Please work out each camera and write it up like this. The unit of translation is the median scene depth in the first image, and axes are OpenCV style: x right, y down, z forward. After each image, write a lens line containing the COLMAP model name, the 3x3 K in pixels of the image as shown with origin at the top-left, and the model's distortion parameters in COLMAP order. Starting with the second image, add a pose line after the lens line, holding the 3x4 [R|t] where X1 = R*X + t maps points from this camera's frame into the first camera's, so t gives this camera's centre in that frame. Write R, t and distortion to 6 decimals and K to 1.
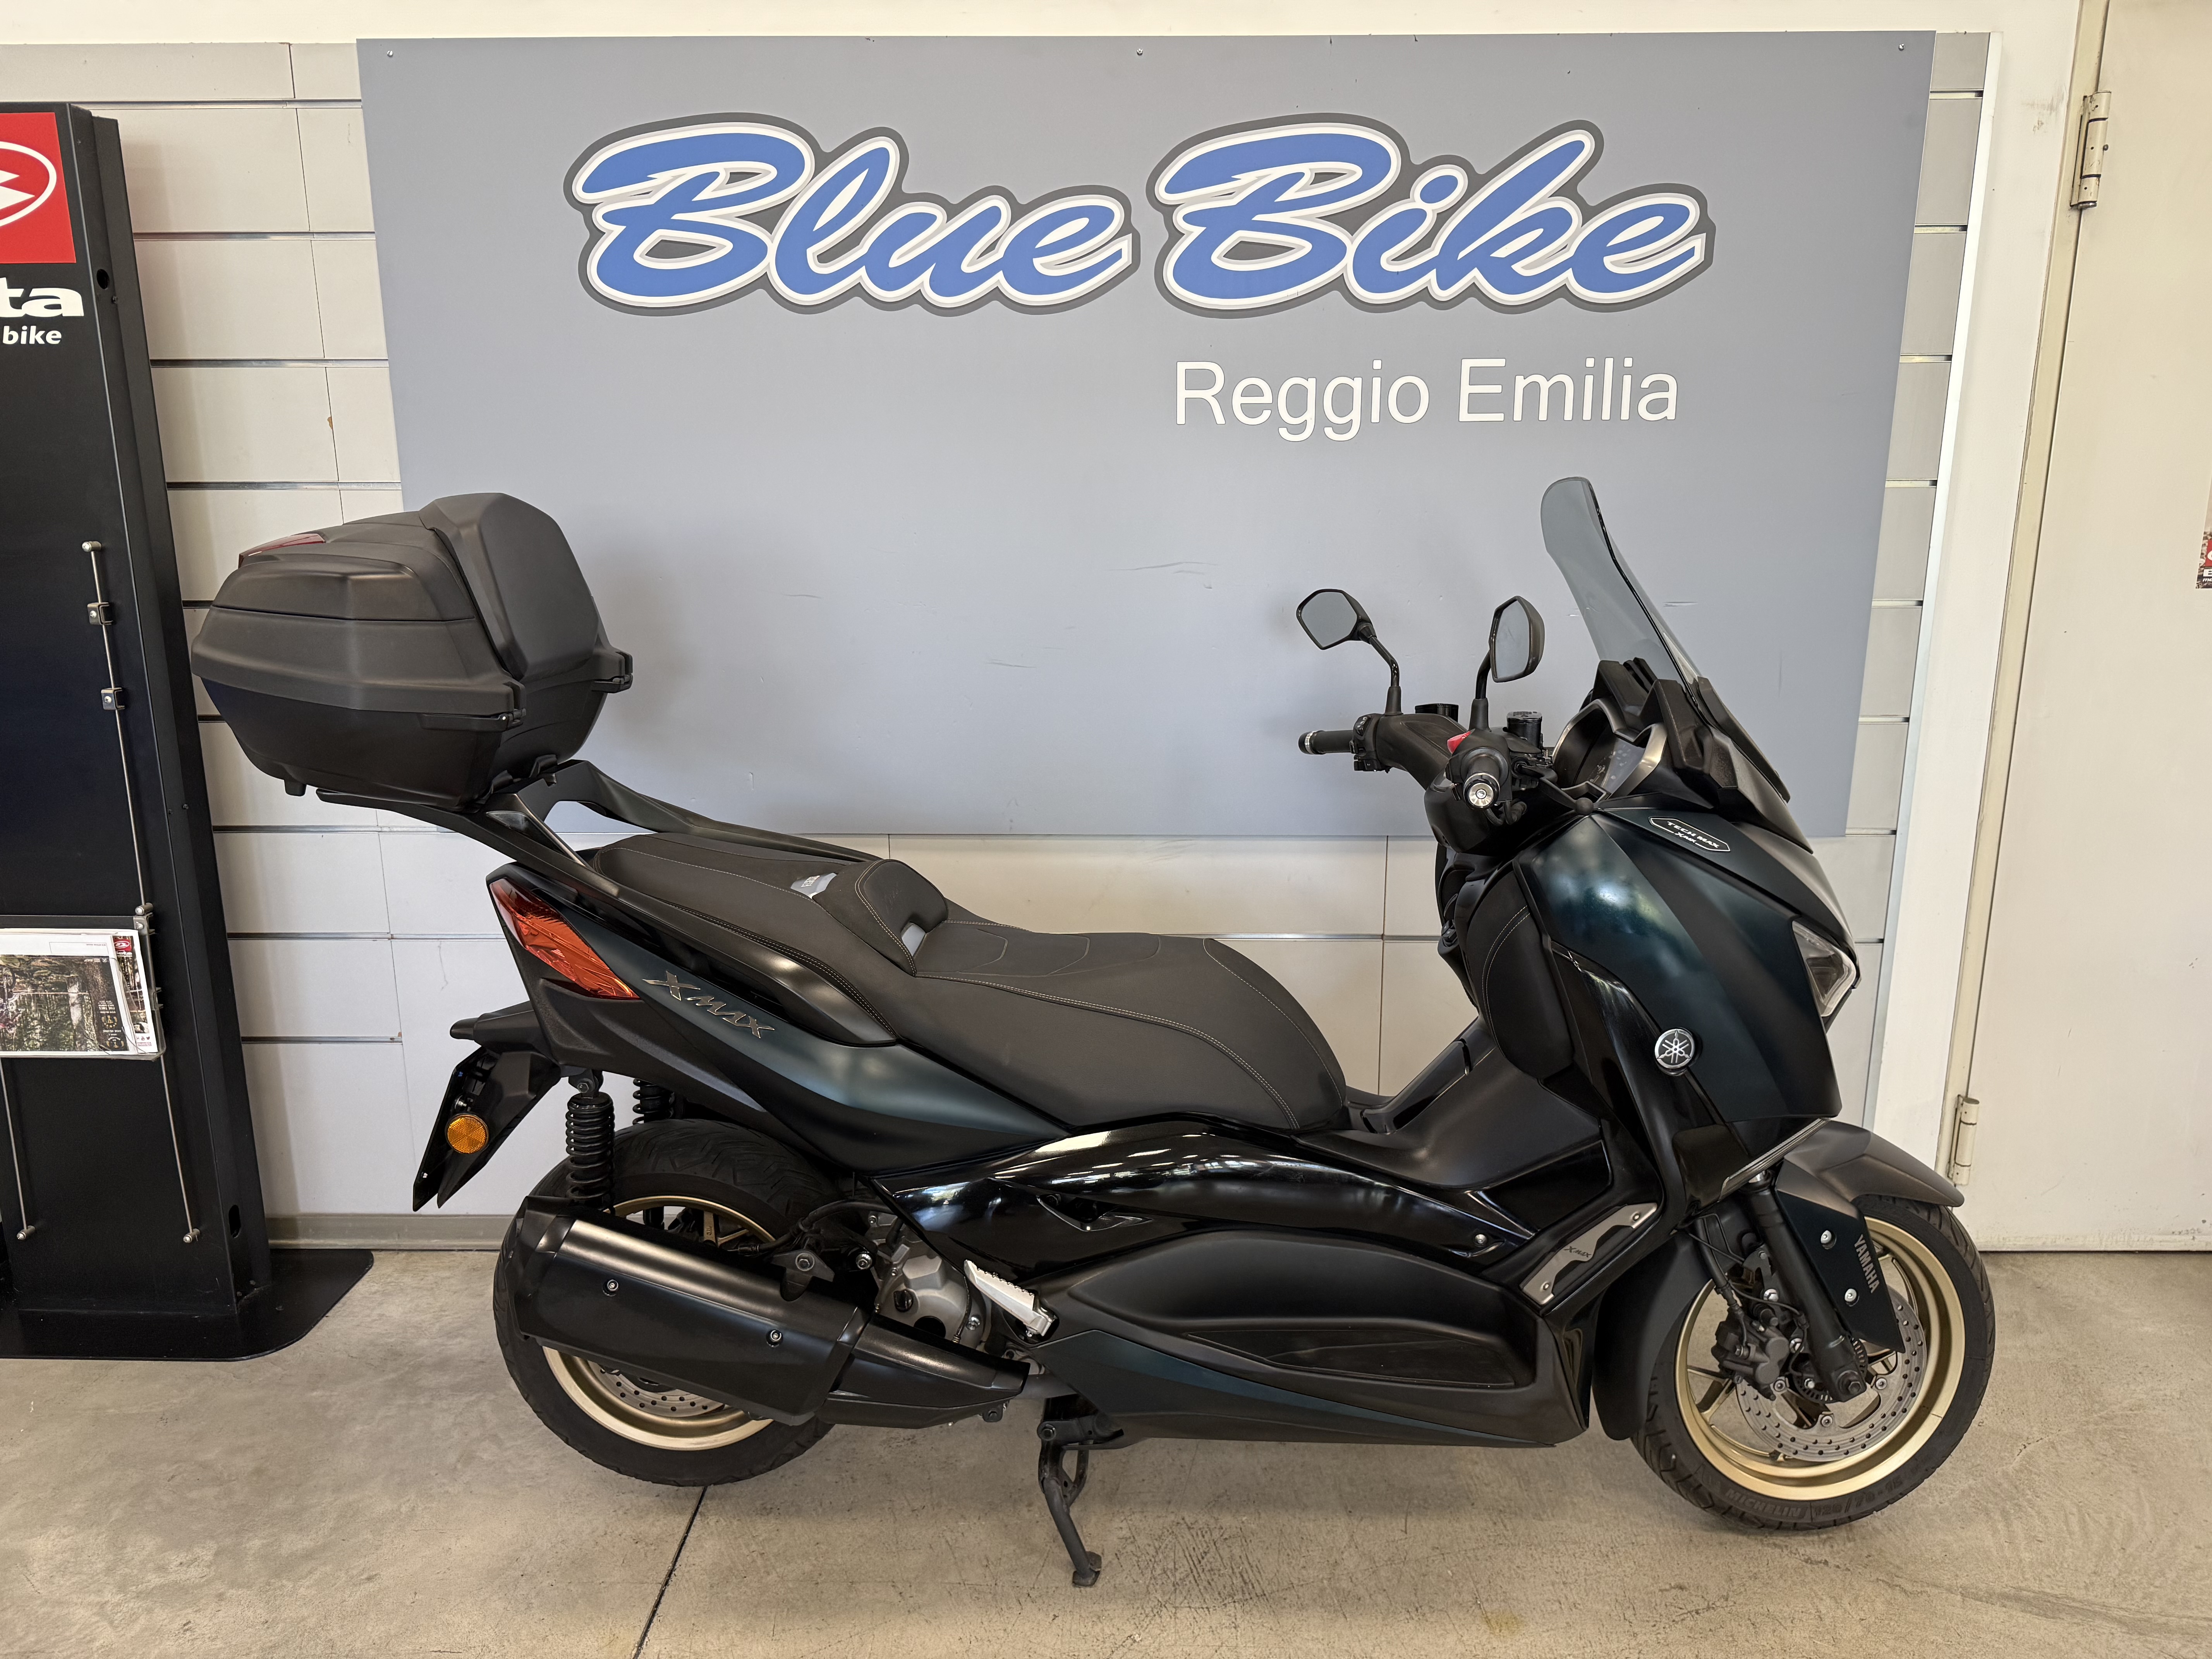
lens RADIAL K [[1557.8, 0, 1101.5], [0, 1557.8, 839.1], [0, 0, 1]] dist [0.006405, -0.012024]
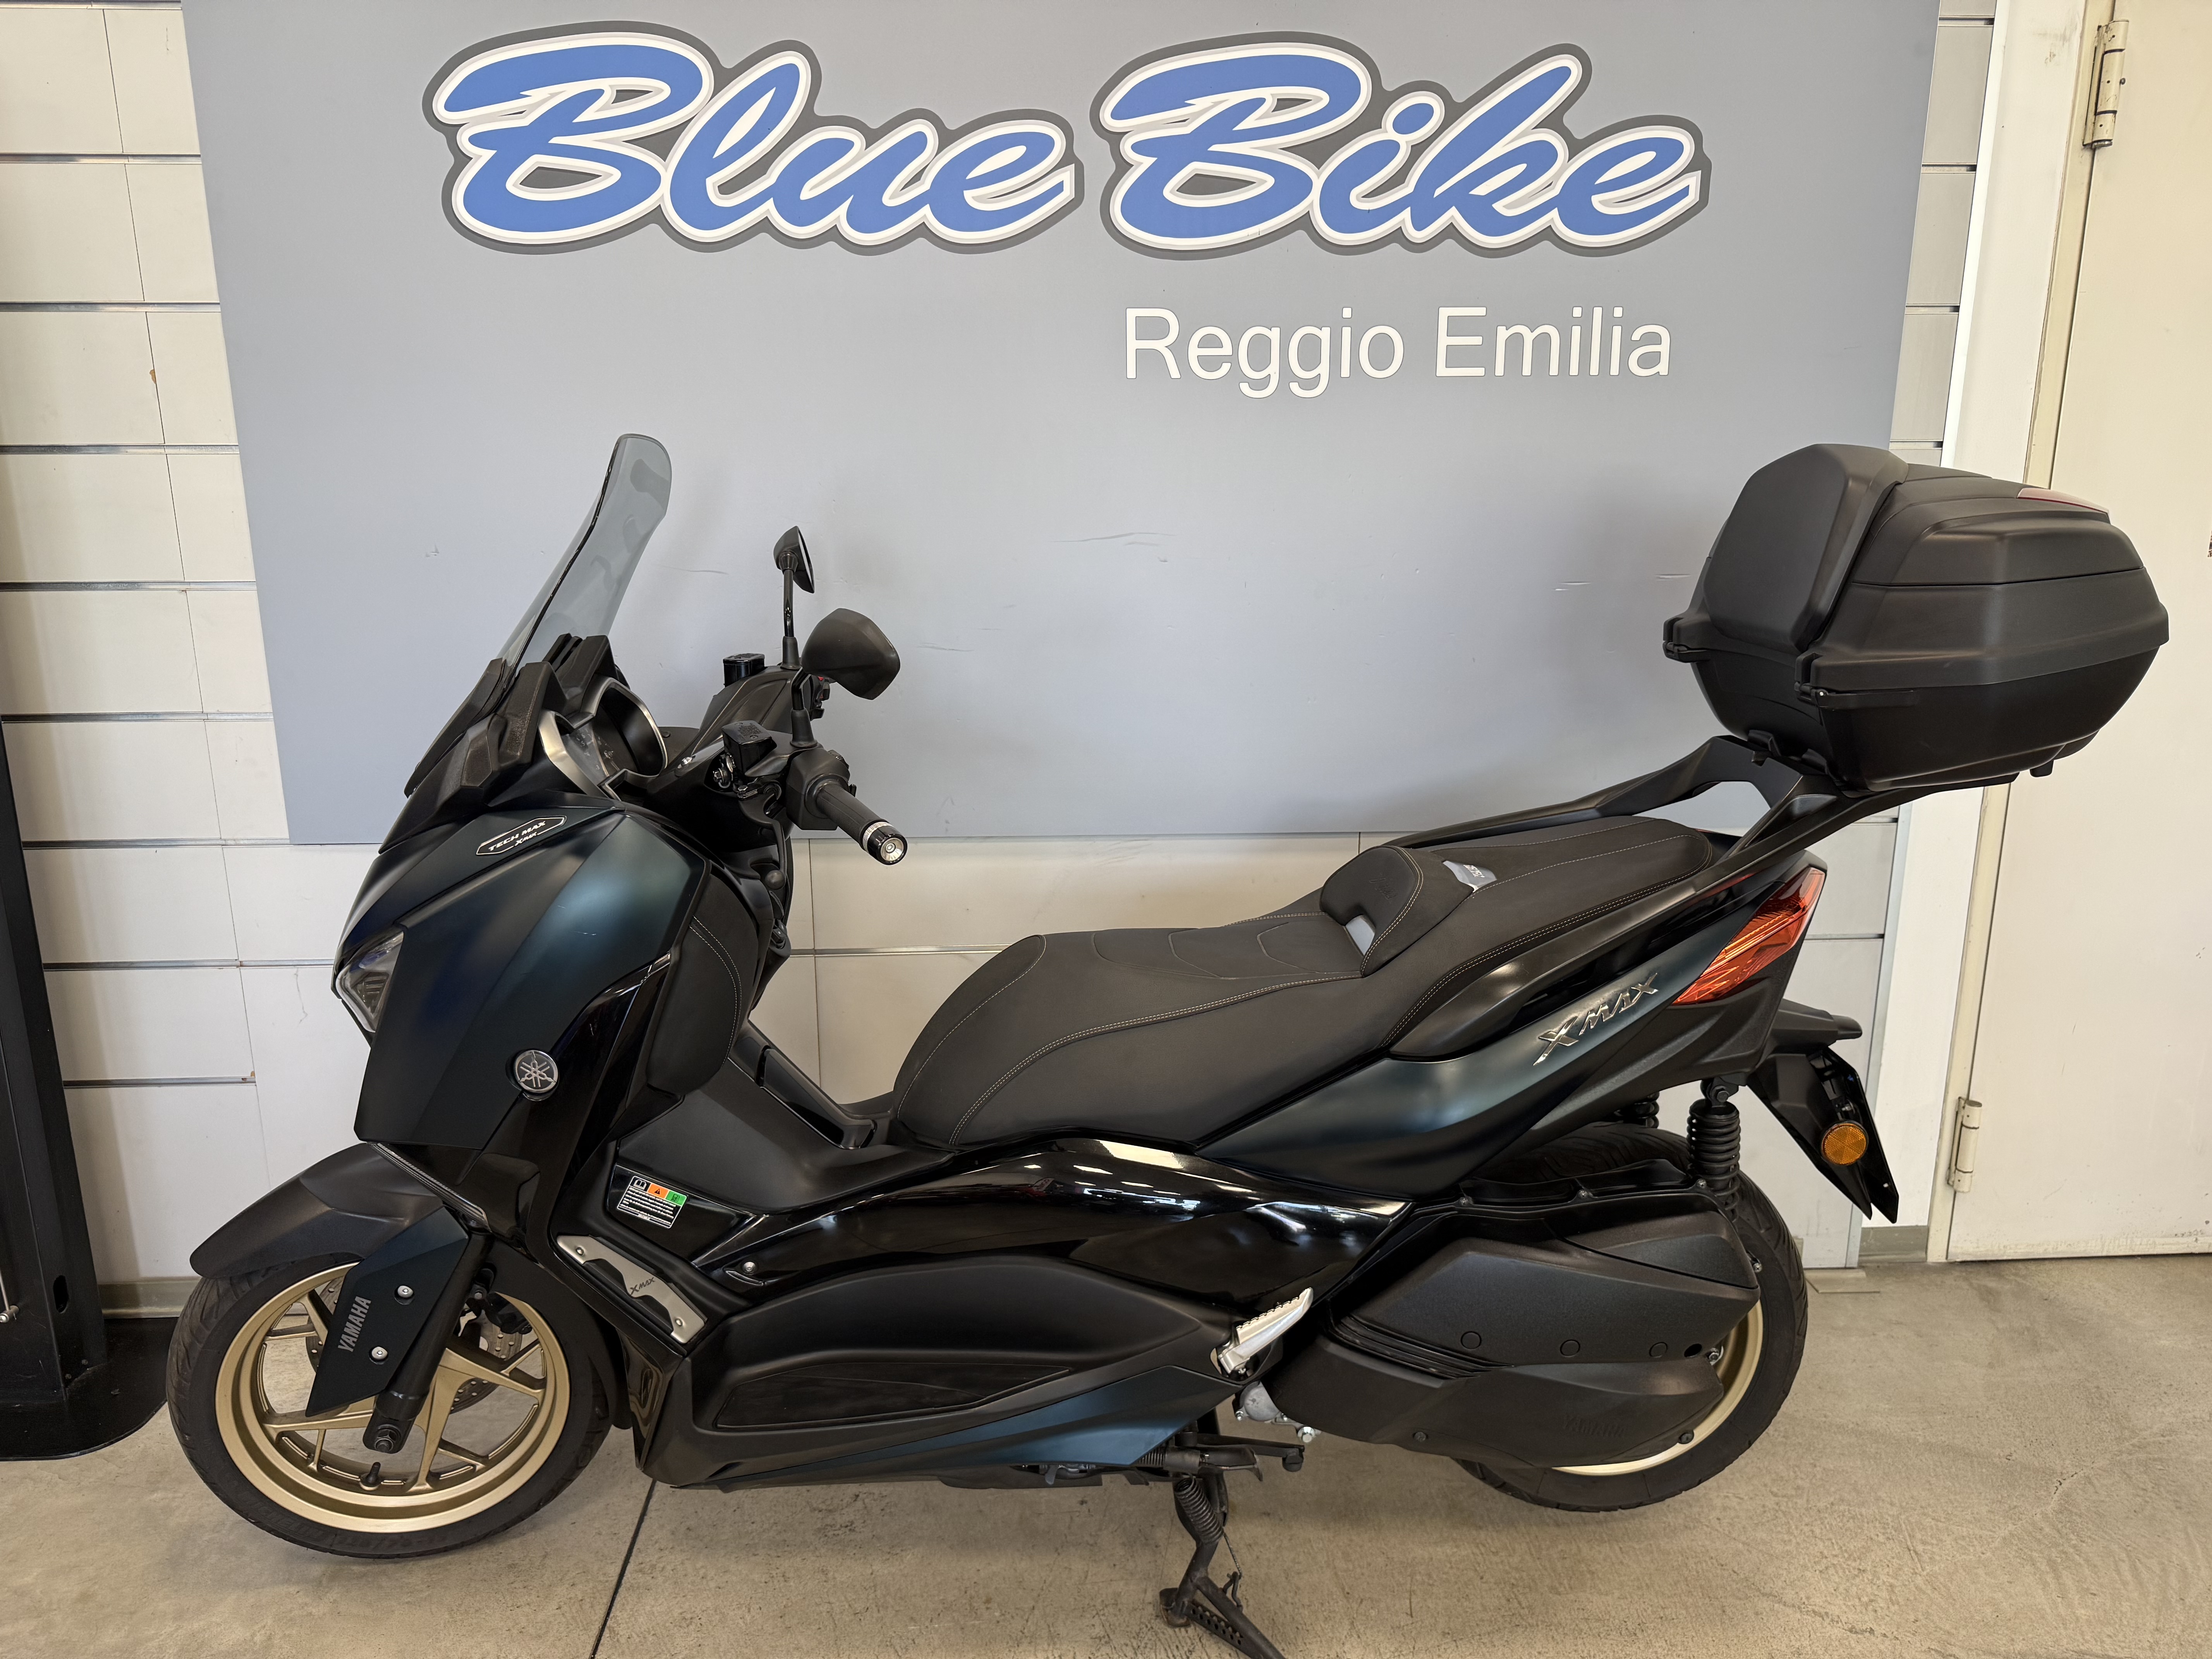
lens RADIAL K [[1557.8, 0, 1101.5], [0, 1557.8, 833.8], [0, 0, 1]] dist [0.006405, -0.012024]
pose [[0.998044, -0.015645, 0.060518, -0.025242], [0.015213, 0.999855, 0.007590, -0.011299], [-0.060628, -0.006655, 0.998138, 0.104237]]
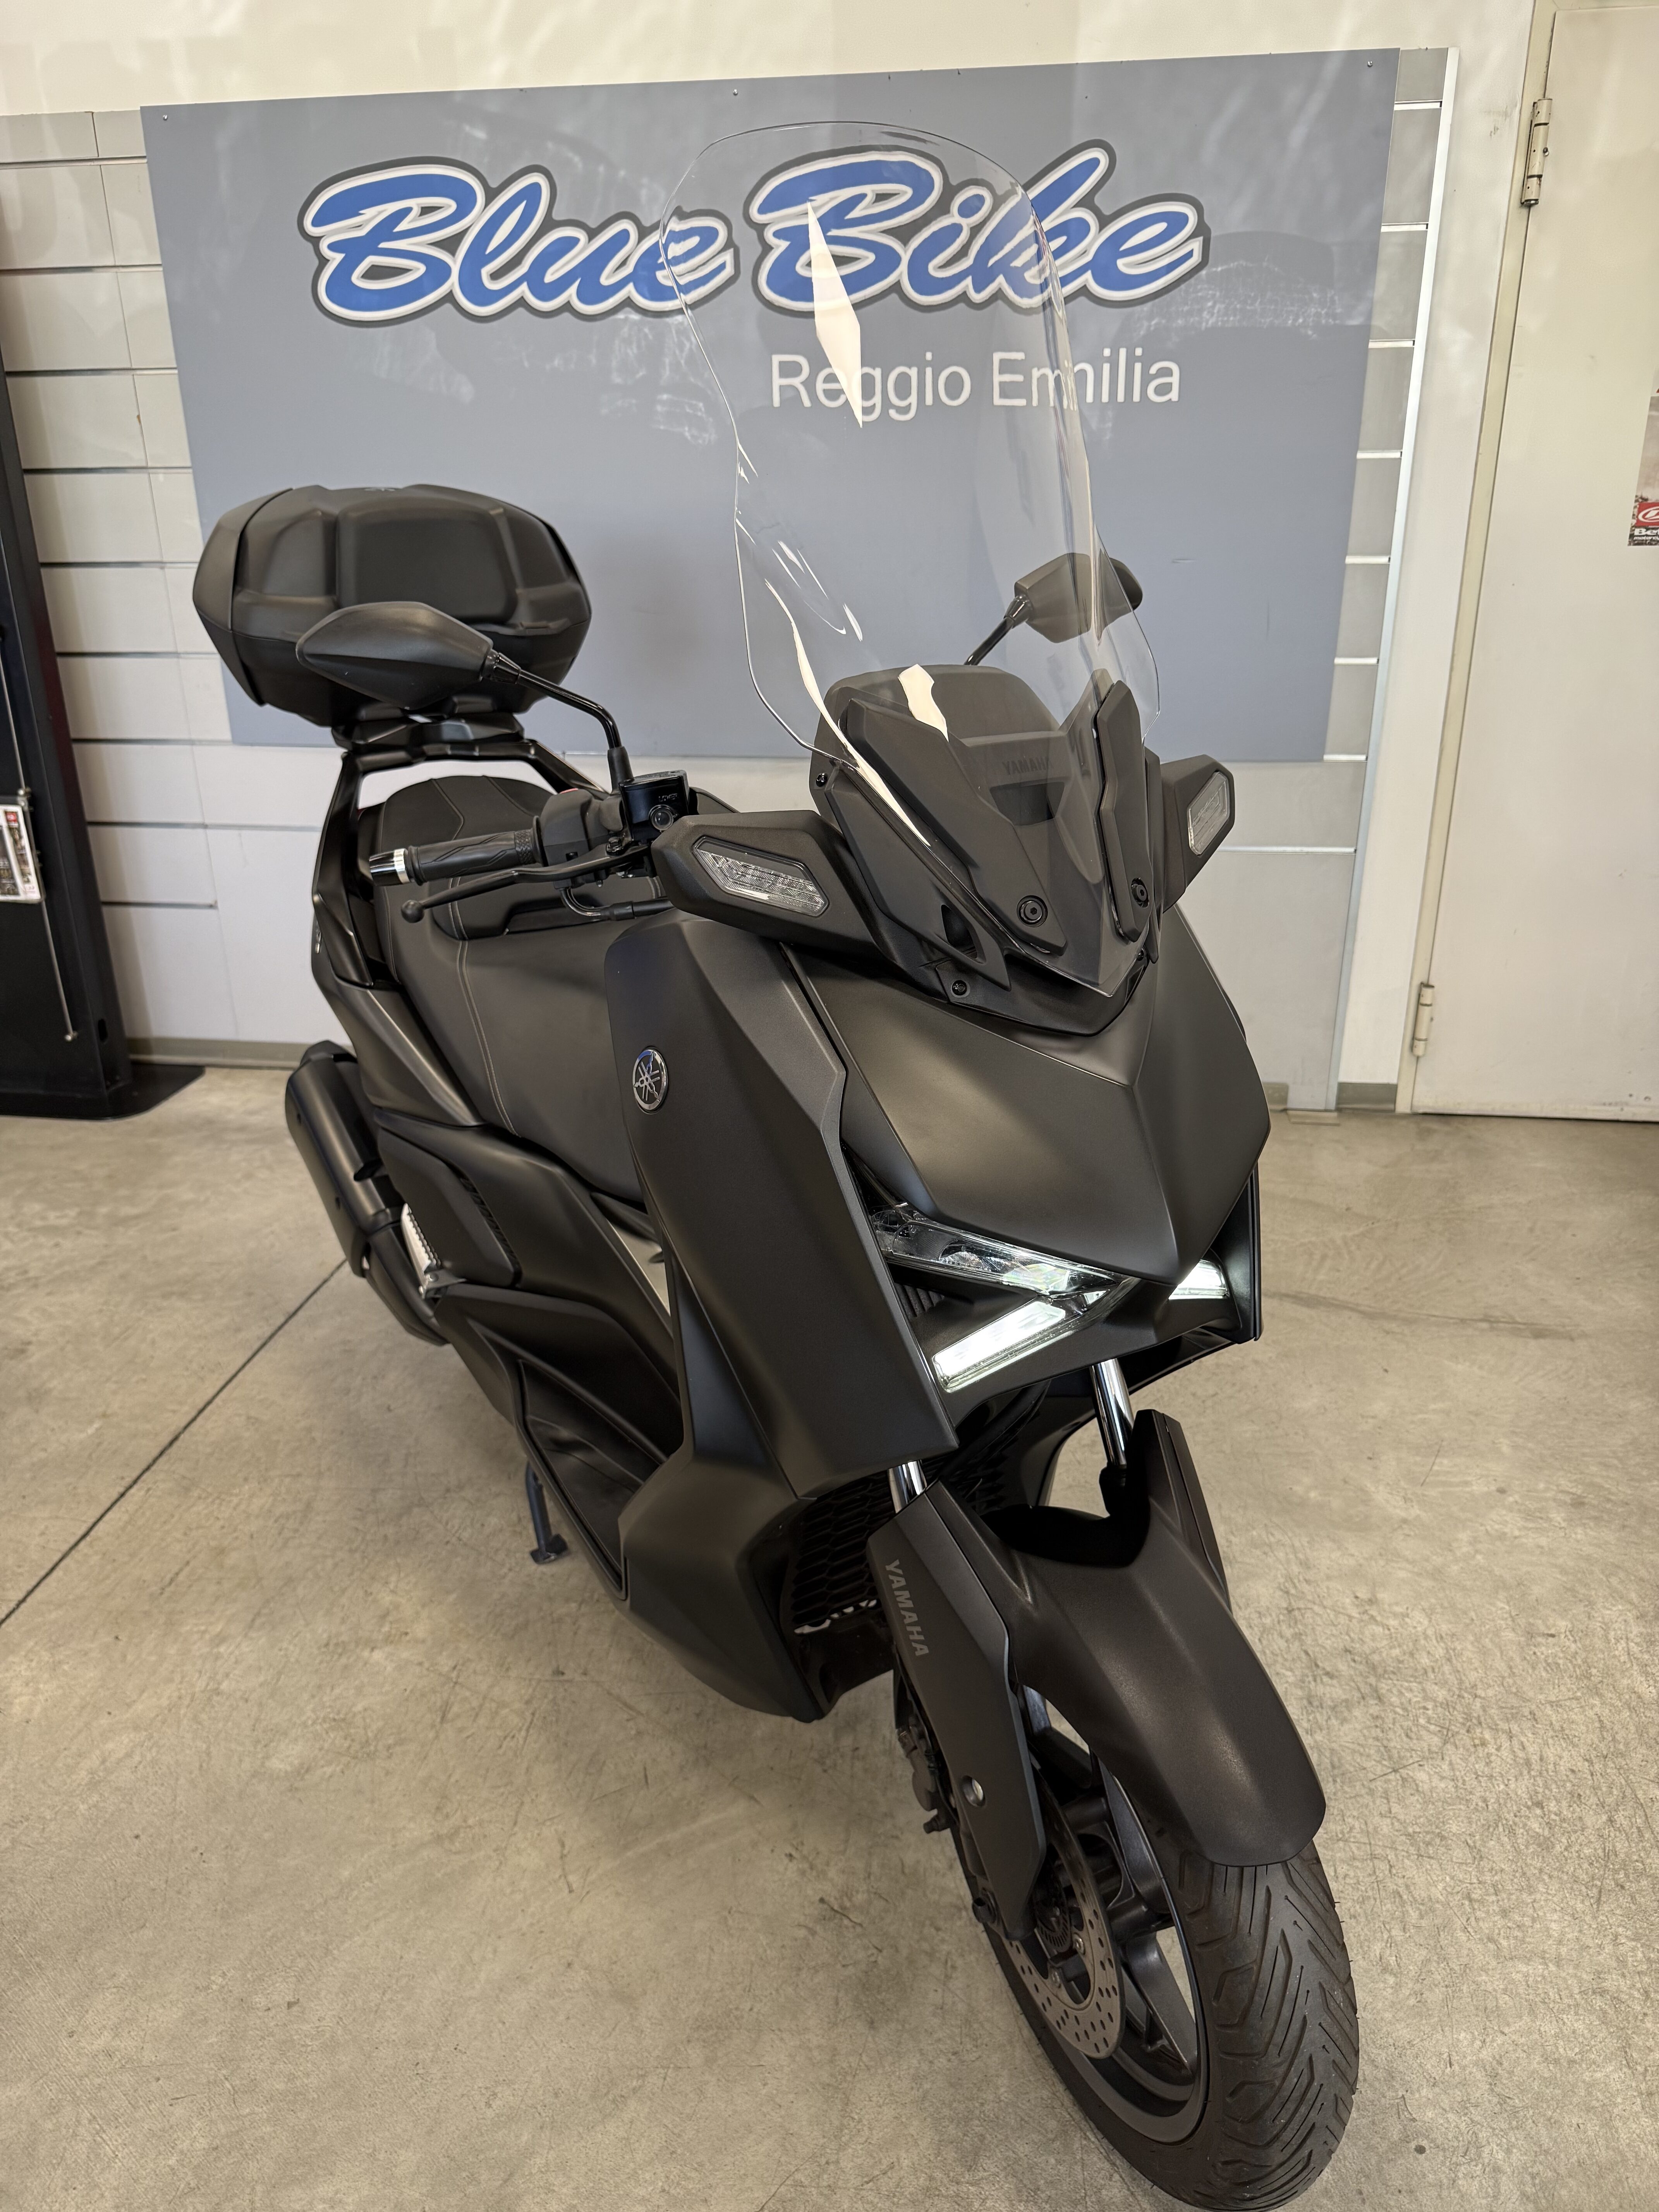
lens RADIAL K [[1557.8, 0, 825.6], [0, 1557.8, 1103.4], [0, 0, 1]] dist [0.006405, -0.012024]
pose [[0.991748, 0.040023, -0.121794, 0.271121], [-0.021721, 0.988743, 0.148041, 0.098720], [0.126348, -0.144174, 0.981453, -0.307386]]
